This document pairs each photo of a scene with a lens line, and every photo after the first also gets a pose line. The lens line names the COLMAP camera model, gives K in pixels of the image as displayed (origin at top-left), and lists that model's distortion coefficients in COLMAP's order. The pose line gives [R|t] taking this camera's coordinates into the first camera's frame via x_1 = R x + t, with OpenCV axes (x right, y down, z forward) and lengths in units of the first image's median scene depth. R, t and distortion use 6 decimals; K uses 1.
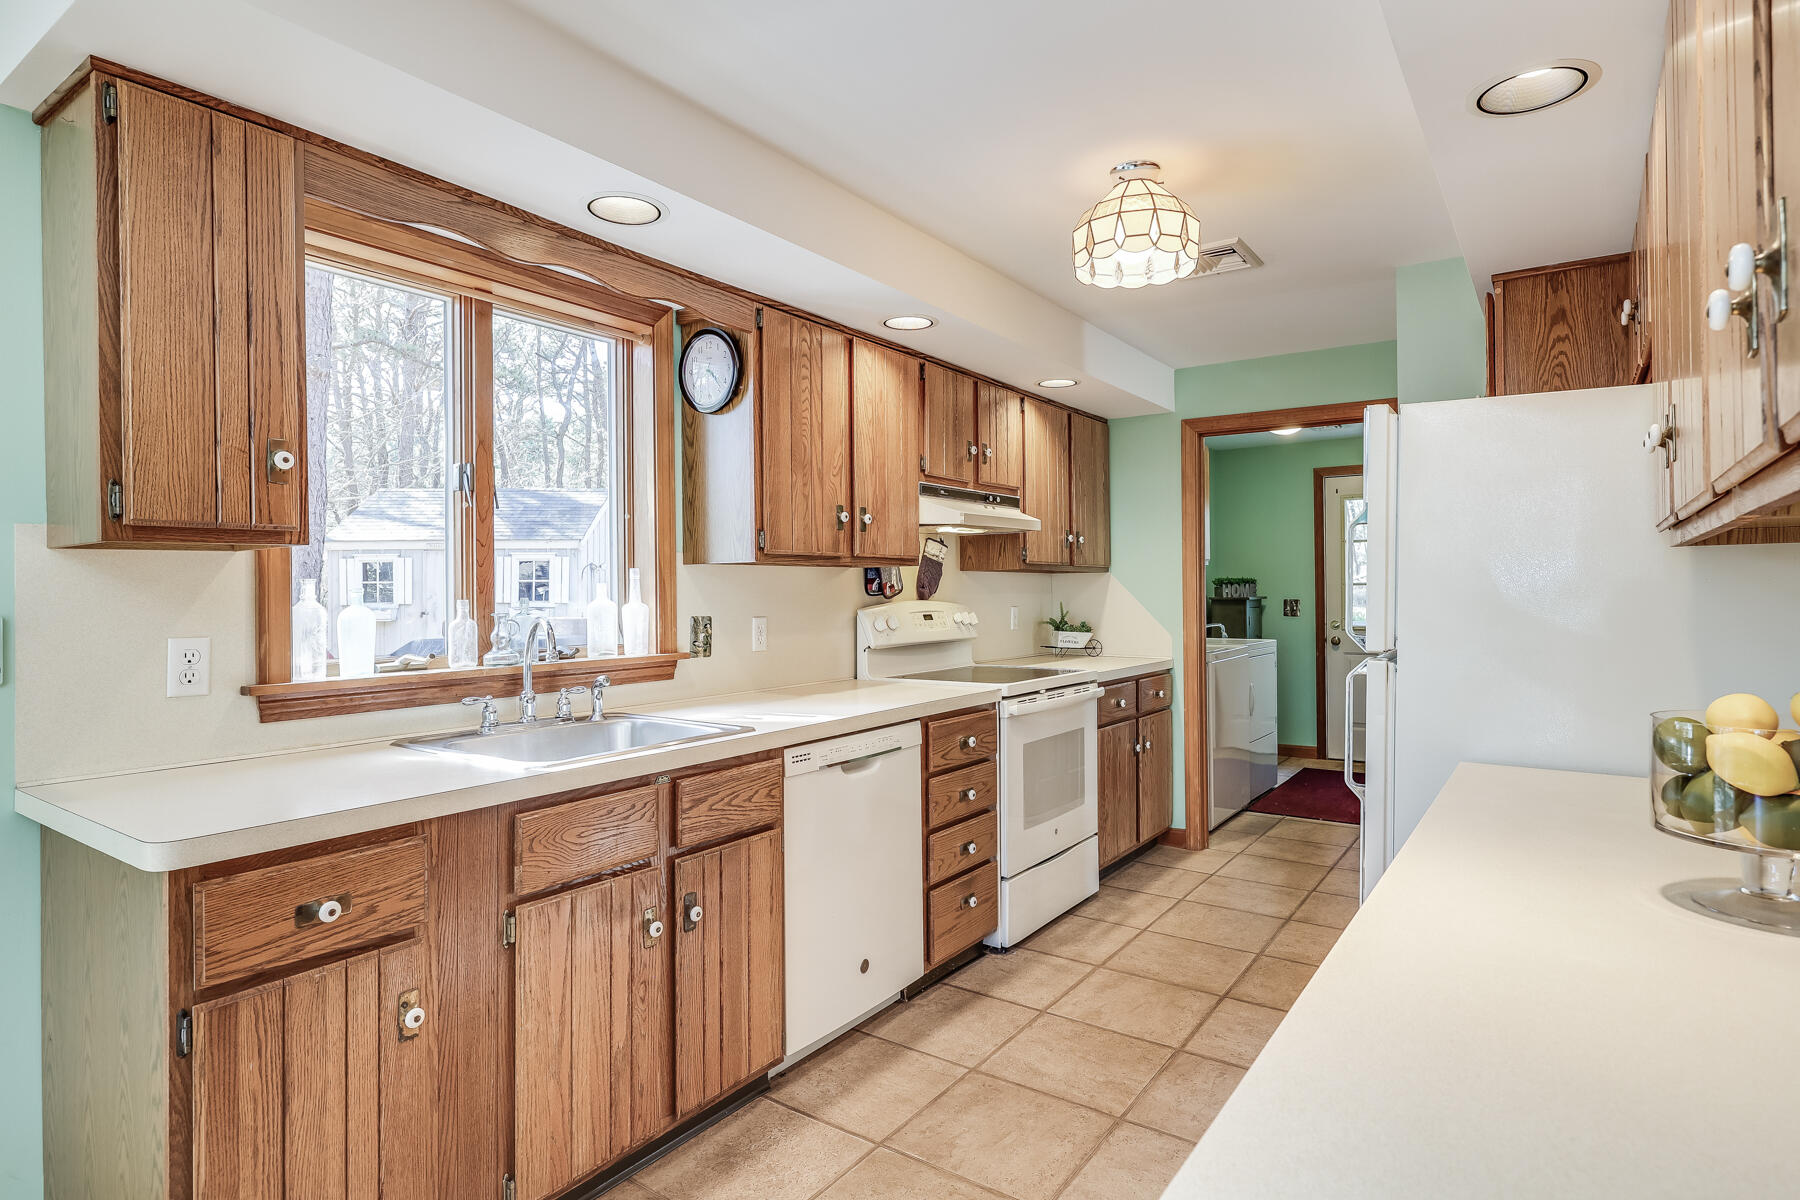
lens RADIAL K [[956.1, 0, 907.1], [0, 956.1, 582.8], [0, 0, 1]] dist [-0.000113, -0.000031]
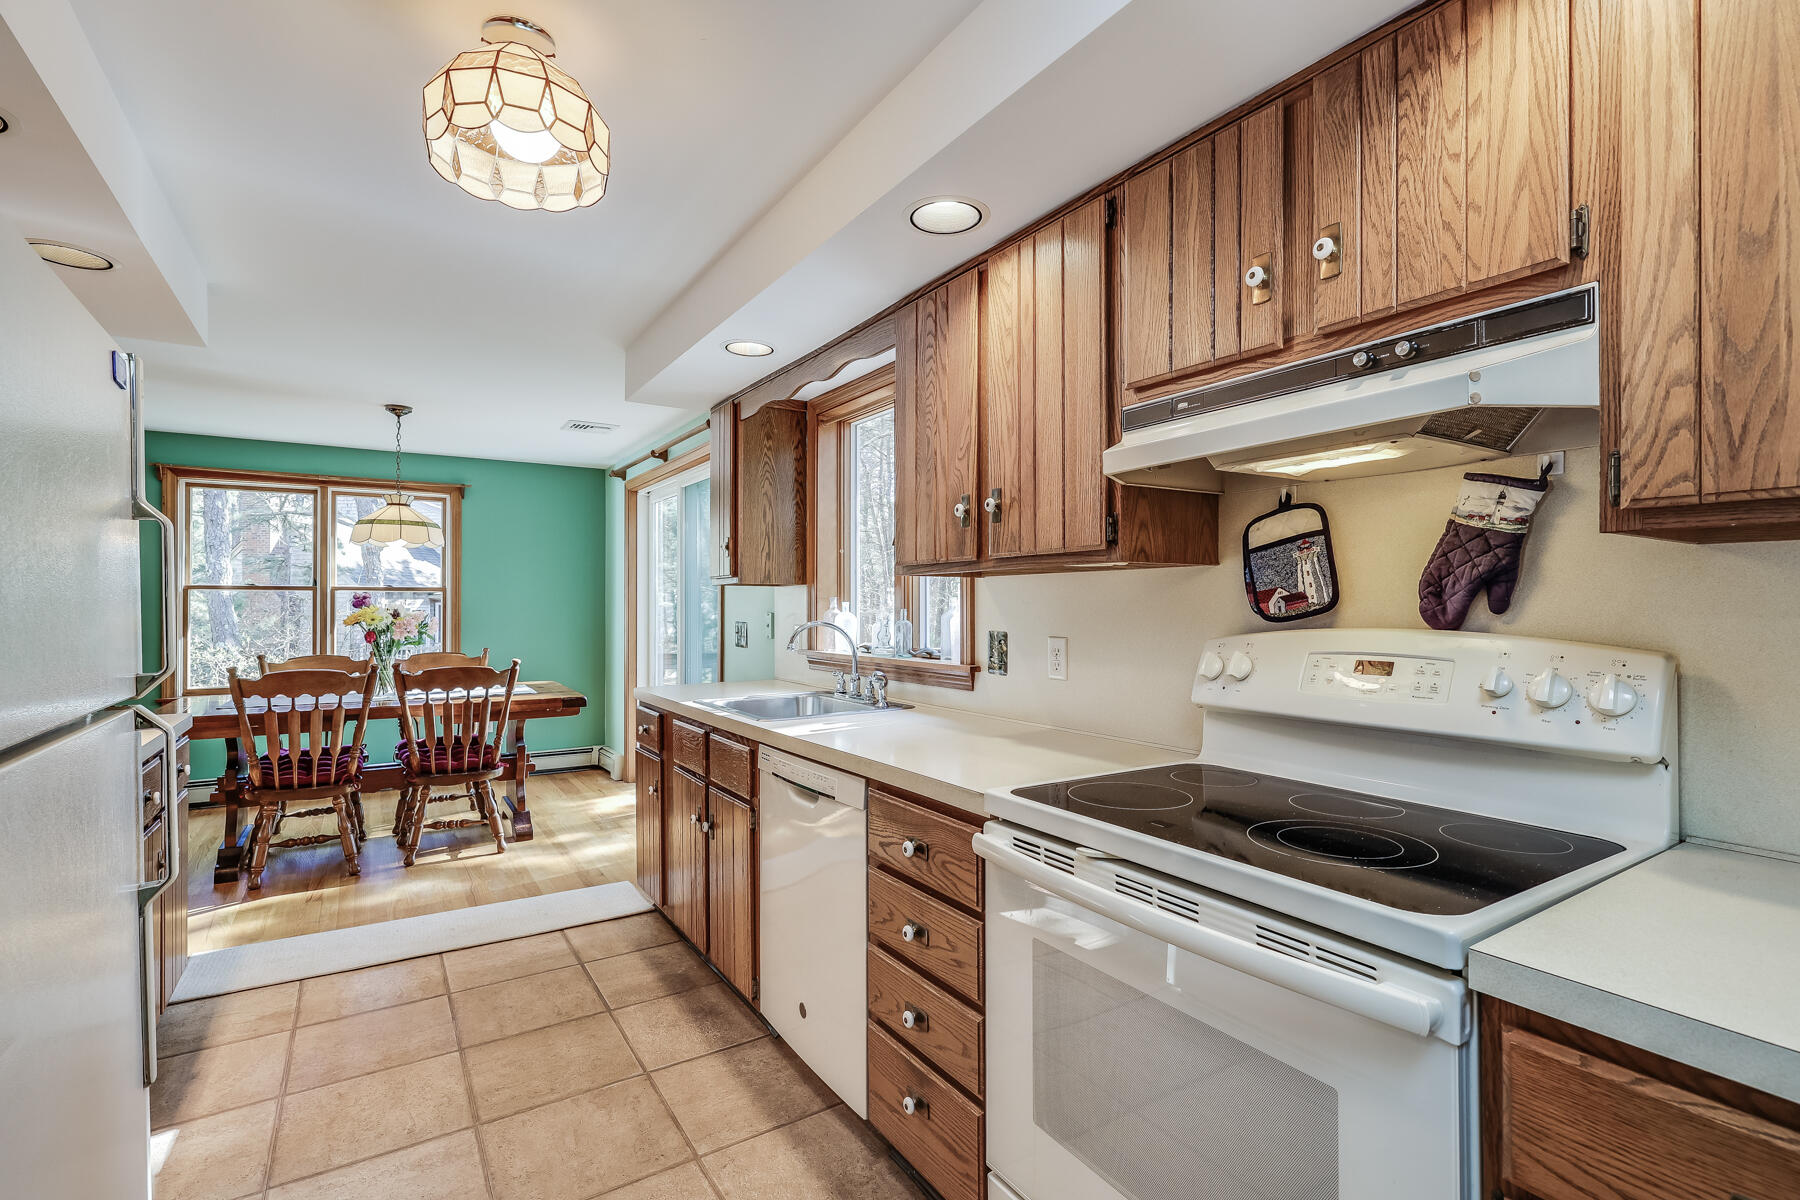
lens RADIAL K [[809.7, 0, 900.0], [0, 809.7, 600.0], [0, 0, 1]] dist [0.000444, -0.000182]
pose [[-0.370318, 0.004103, -0.928896, 0.613512], [0.012575, 0.999921, -0.000597, 0.004292], [0.928820, -0.011901, -0.370341, 1.303887]]
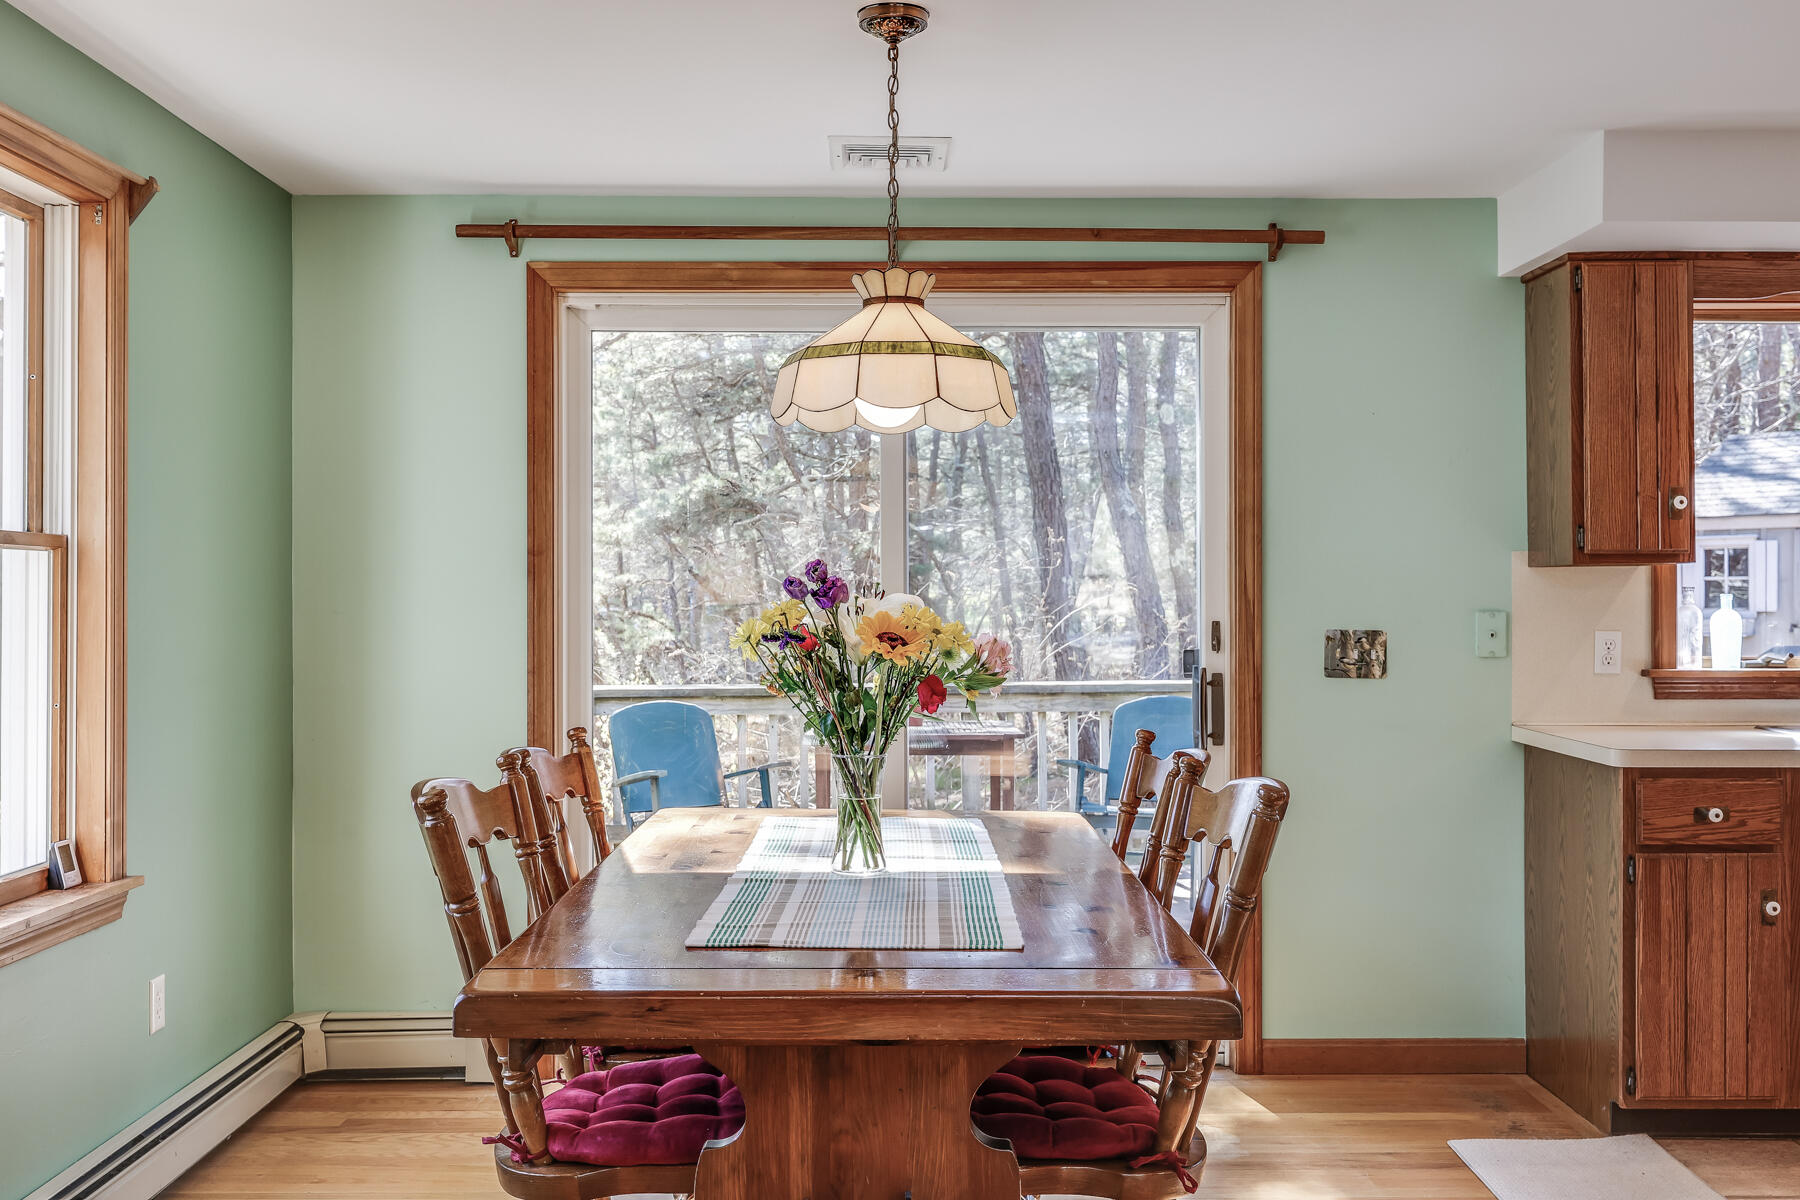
lens RADIAL K [[1679.0, 0, 903.9], [0, 1679.0, 601.4], [0, 0, 1]] dist [0.000621, 0.001278]
pose [[0.575269, 0.009867, -0.817905, 0.416918], [0.003074, 0.999894, 0.014225, -0.013959], [0.817958, -0.010698, 0.575178, -0.795690]]
